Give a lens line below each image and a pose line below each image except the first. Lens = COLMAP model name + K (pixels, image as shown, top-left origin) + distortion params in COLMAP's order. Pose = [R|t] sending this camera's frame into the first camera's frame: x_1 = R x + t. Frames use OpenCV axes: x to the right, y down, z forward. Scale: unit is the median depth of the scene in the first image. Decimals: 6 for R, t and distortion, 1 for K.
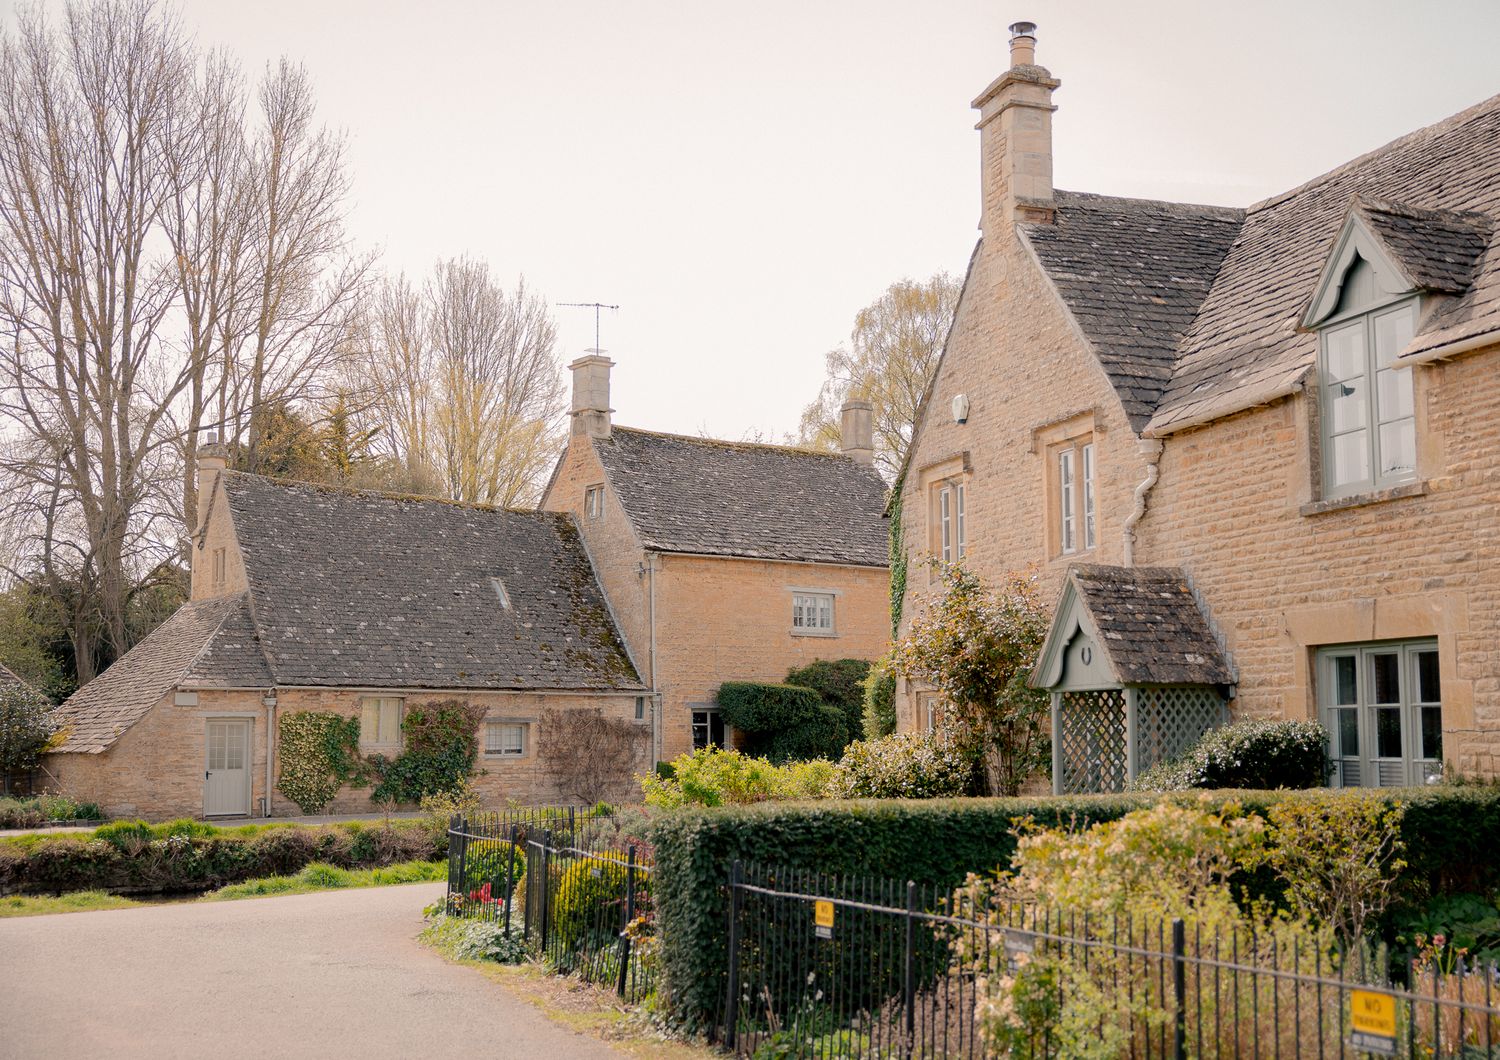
lens RADIAL K [[1818.4, 0, 751.6], [0, 1818.4, 536.9], [0, 0, 1]] dist [0.009486, 0.000000]
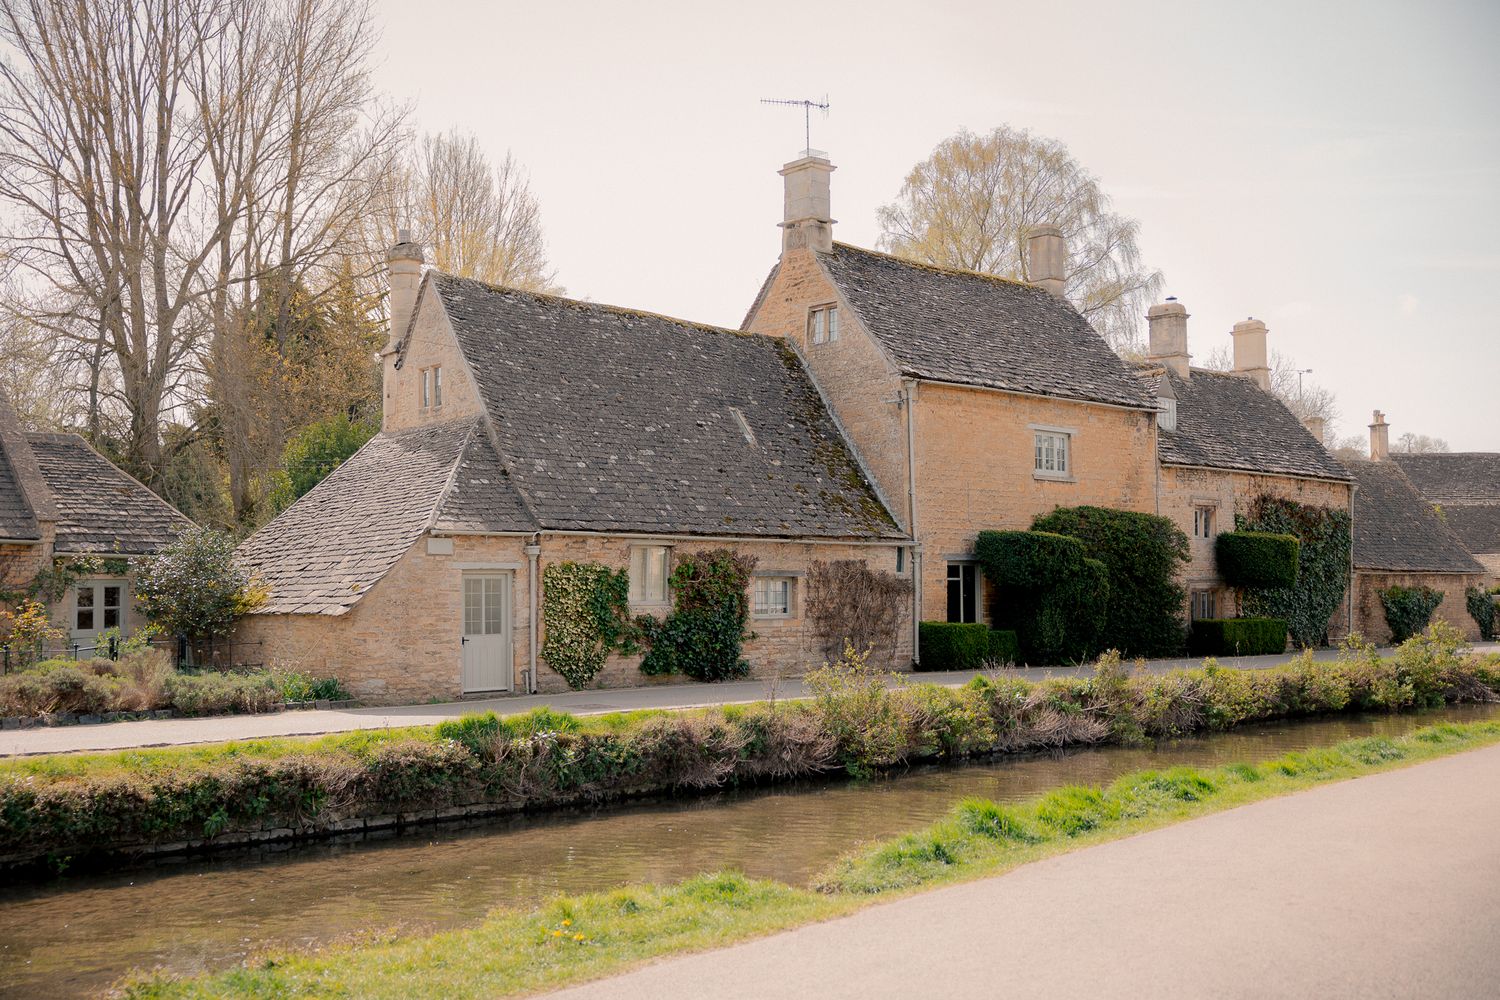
lens RADIAL K [[1639.7, 0, 757.7], [0, 1639.7, 498.0], [0, 0, 1]] dist [0.003695, 0.000000]
pose [[0.998390, 0.001135, 0.056709, -0.179928], [-0.004054, 0.998670, 0.051391, 0.026230], [-0.056575, -0.051538, 0.997067, 0.240037]]
